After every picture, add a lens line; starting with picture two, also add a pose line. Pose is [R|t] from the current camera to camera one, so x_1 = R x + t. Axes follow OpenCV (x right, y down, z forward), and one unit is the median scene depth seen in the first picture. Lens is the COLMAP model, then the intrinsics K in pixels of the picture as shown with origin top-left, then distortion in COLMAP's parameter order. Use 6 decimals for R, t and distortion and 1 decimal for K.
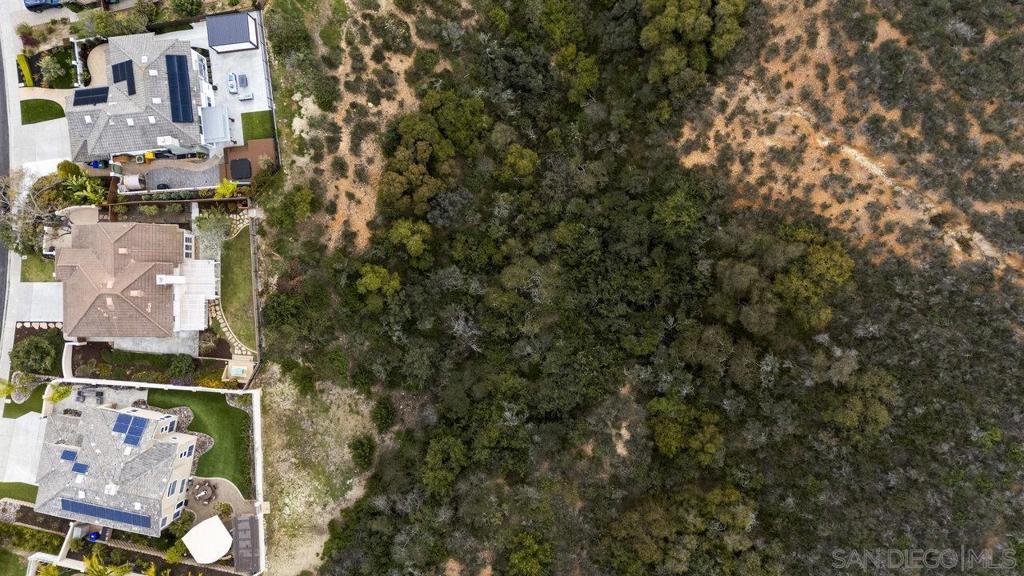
lens RADIAL K [[753.1, 0, 512.0], [0, 753.1, 288.0], [0, 0, 1]] dist [0.075538, -0.074421]
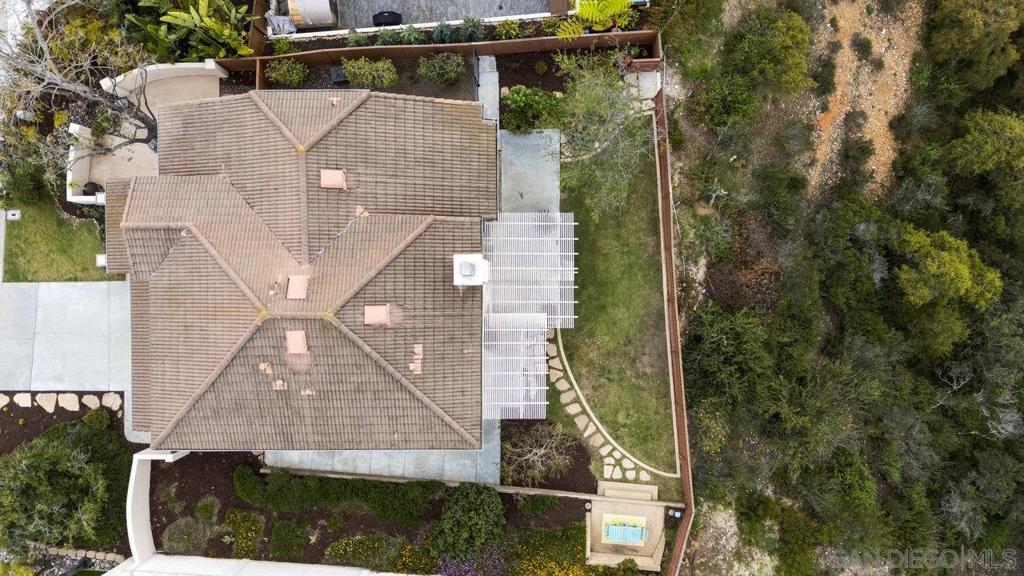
lens RADIAL K [[753.1, 0, 512.0], [0, 753.1, 288.0], [0, 0, 1]] dist [0.075538, -0.074421]
pose [[0.999895, -0.008245, 0.011933, -0.411399], [0.008209, 0.999962, 0.003084, -0.004118], [-0.011958, -0.002986, 0.999924, 0.644888]]
